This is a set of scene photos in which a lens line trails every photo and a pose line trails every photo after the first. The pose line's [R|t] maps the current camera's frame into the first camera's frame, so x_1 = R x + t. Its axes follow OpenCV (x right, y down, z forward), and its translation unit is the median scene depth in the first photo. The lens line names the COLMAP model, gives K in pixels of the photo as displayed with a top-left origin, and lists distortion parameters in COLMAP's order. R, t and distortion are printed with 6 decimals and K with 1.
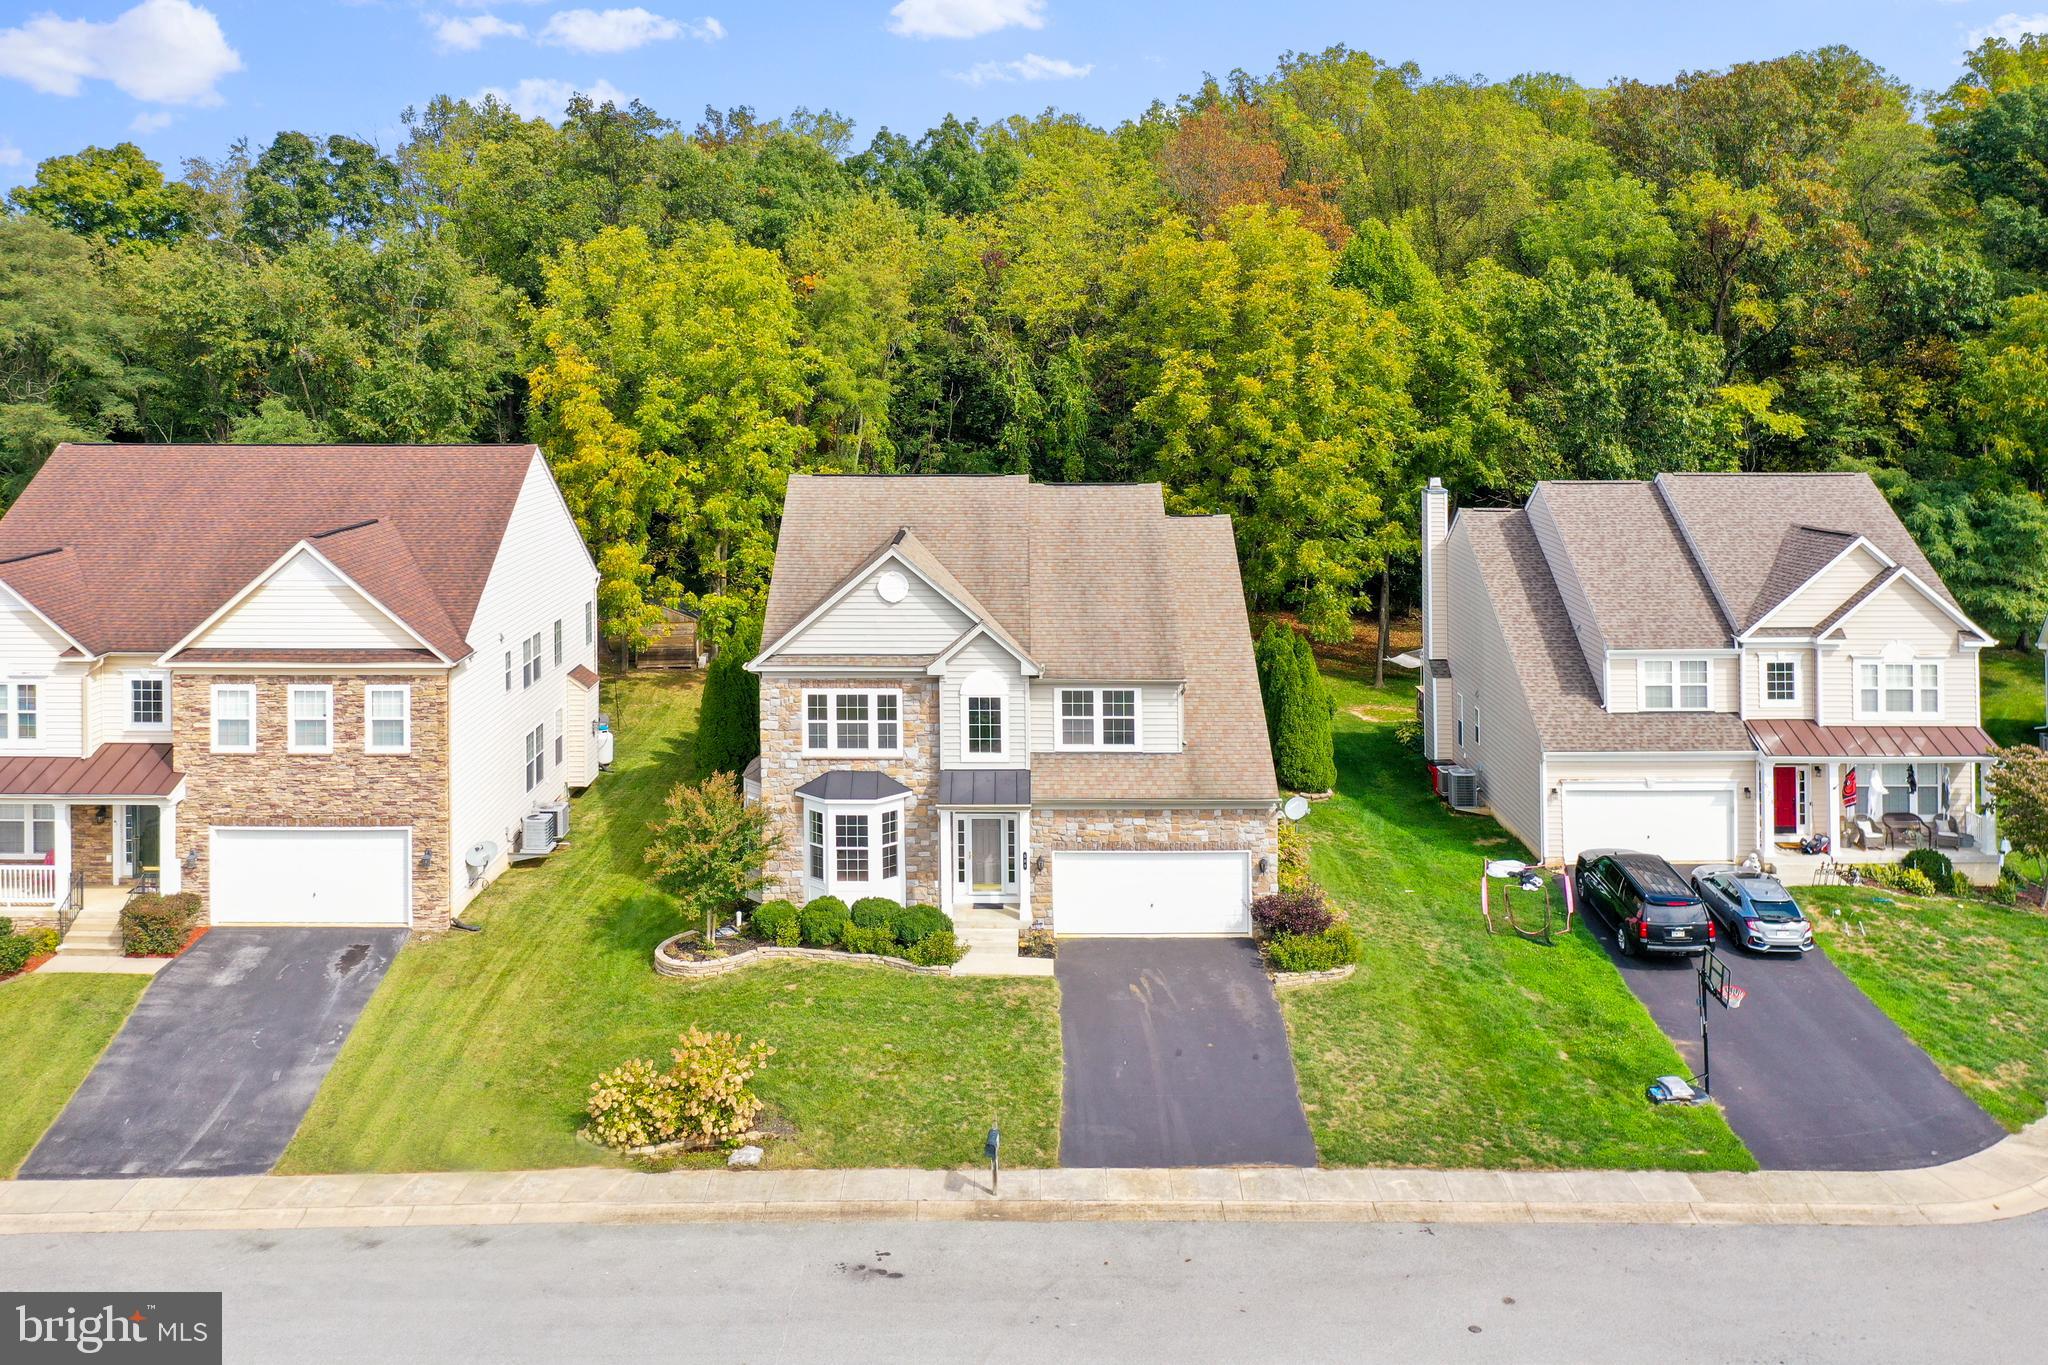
lens RADIAL K [[1691.6, 0, 982.1], [0, 1691.6, 376.9], [0, 0, 1]] dist [-0.004370, 0.002688]
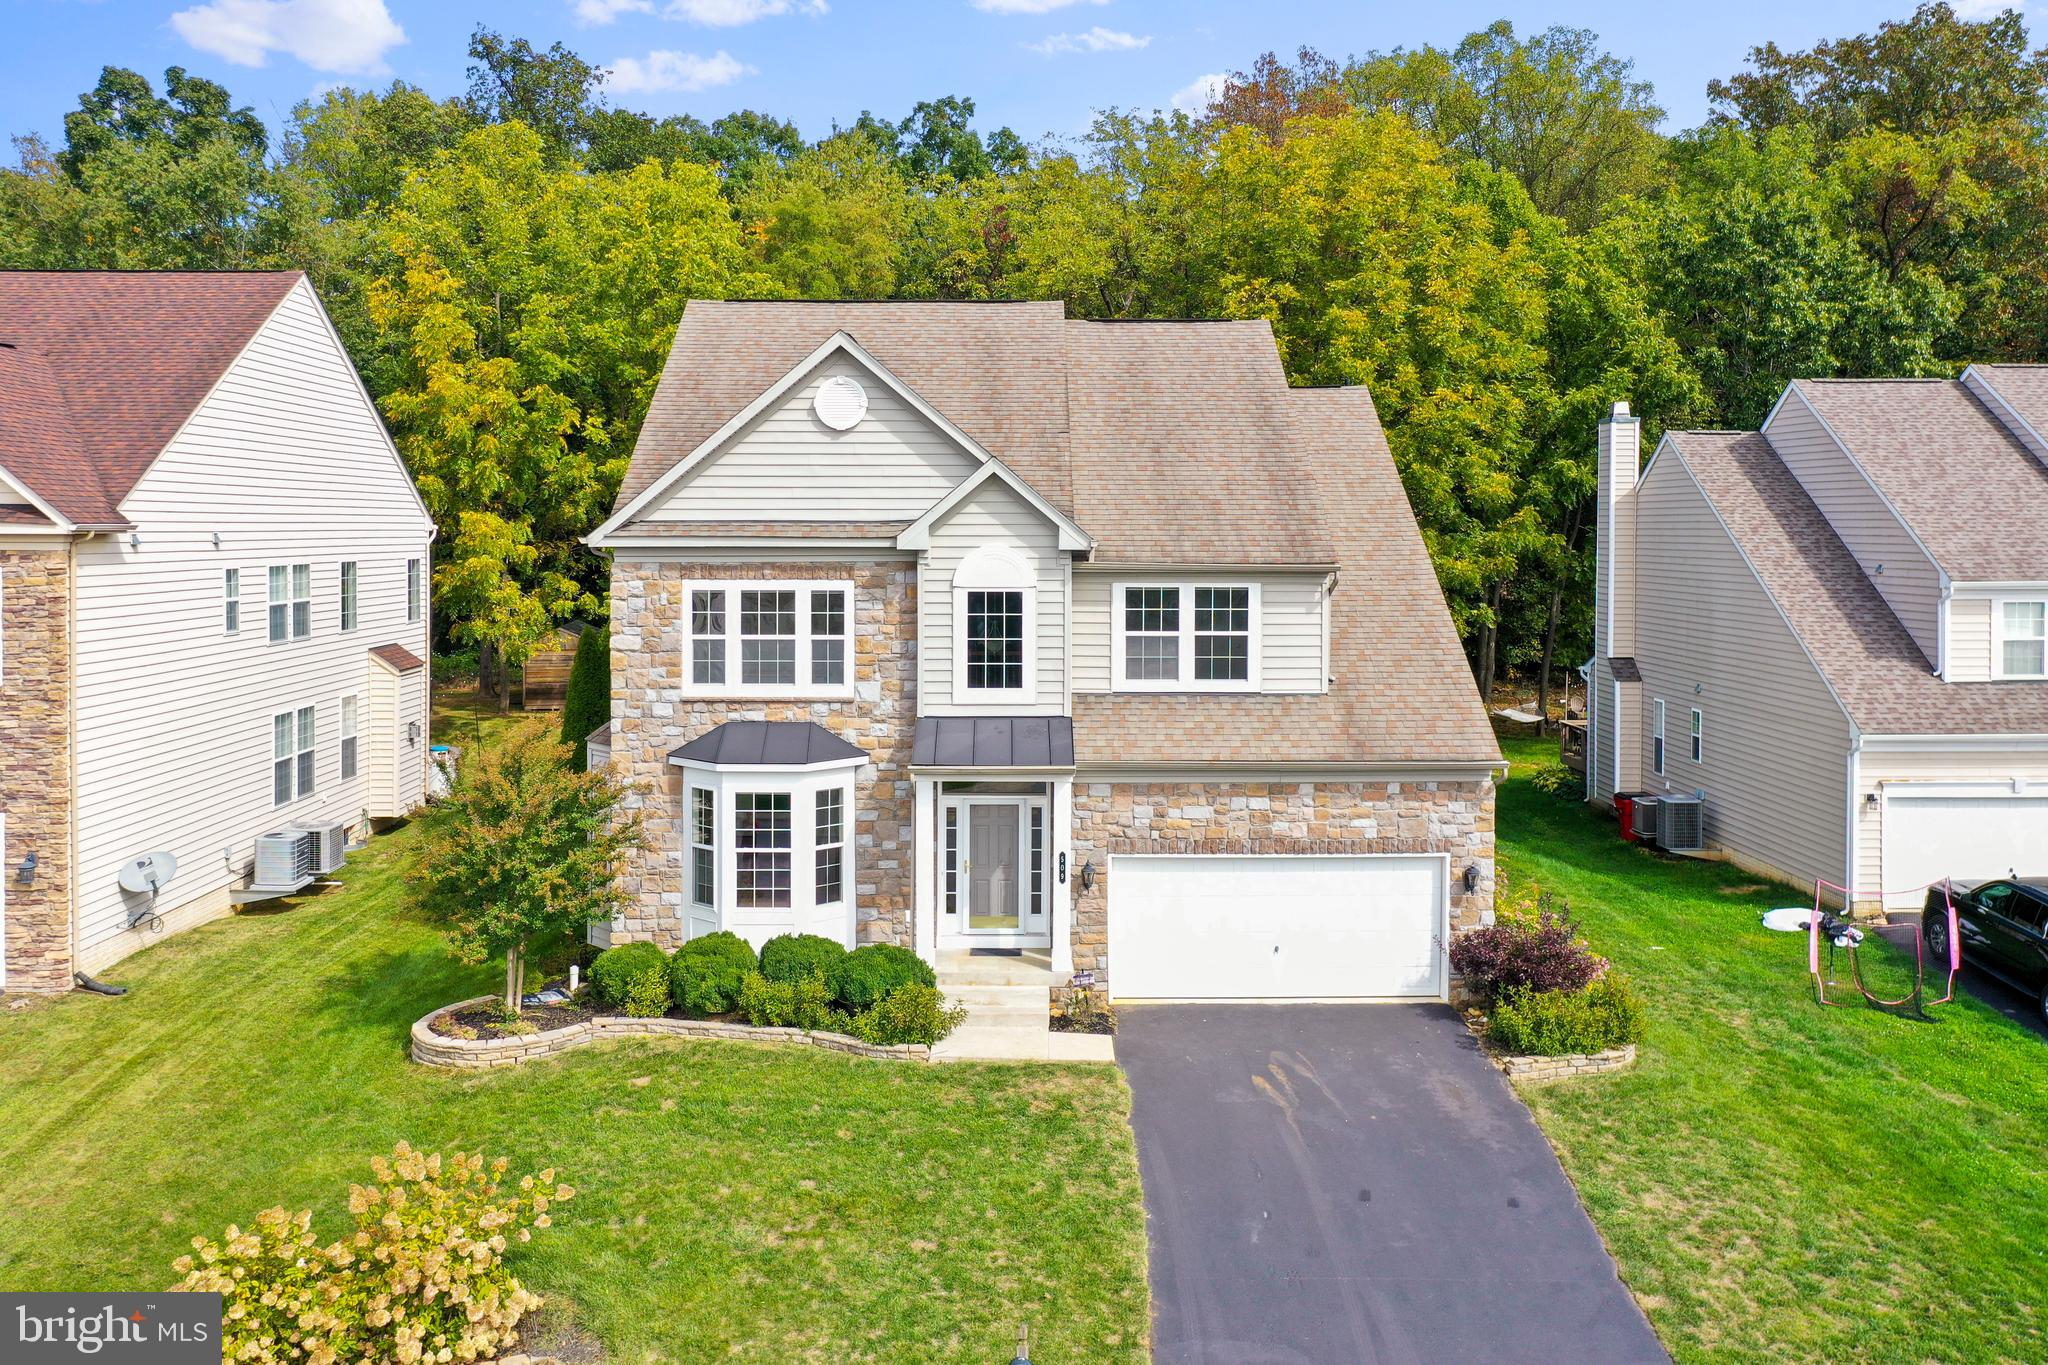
lens RADIAL K [[1667.2, 0, 1016.8], [0, 1667.2, 555.0], [0, 0, 1]] dist [0.000633, -0.005956]
pose [[0.999718, 0.005491, 0.023092, -0.004033], [-0.005490, 0.999985, -0.000100, 0.175668], [-0.023092, -0.000027, 0.999733, 0.422635]]
